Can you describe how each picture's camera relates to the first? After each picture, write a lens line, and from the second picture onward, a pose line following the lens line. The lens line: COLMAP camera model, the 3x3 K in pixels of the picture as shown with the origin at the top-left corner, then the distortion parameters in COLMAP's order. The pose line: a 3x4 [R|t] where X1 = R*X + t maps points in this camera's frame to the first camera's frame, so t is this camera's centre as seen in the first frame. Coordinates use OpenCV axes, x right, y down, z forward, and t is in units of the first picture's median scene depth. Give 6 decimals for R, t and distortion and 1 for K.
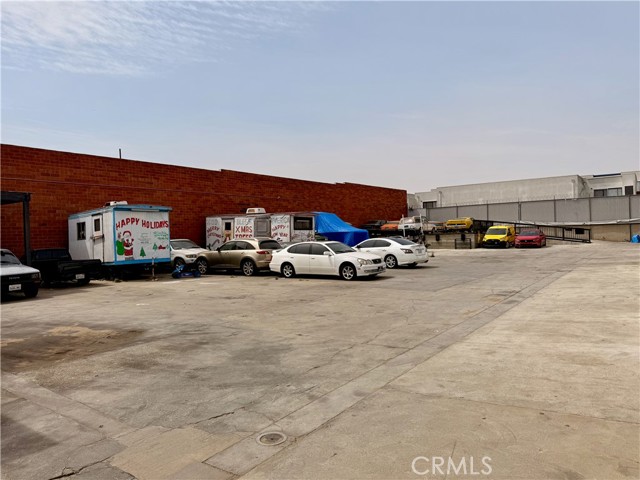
lens RADIAL K [[454.6, 0, 321.7], [0, 454.6, 240.6], [0, 0, 1]] dist [0.023236, -0.032035]
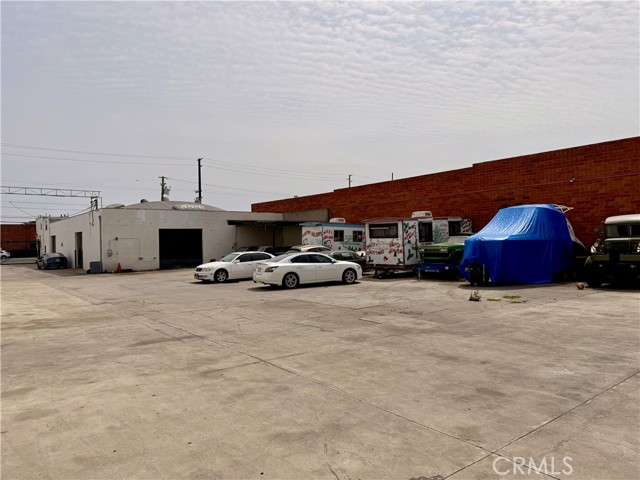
lens RADIAL K [[454.6, 0, 323.9], [0, 454.6, 237.1], [0, 0, 1]] dist [0.023236, -0.032035]
pose [[-0.287821, 0.030865, -0.957187, 0.833575], [0.020182, 0.999454, 0.026159, -0.050302], [0.957472, -0.011789, -0.288287, 1.123881]]
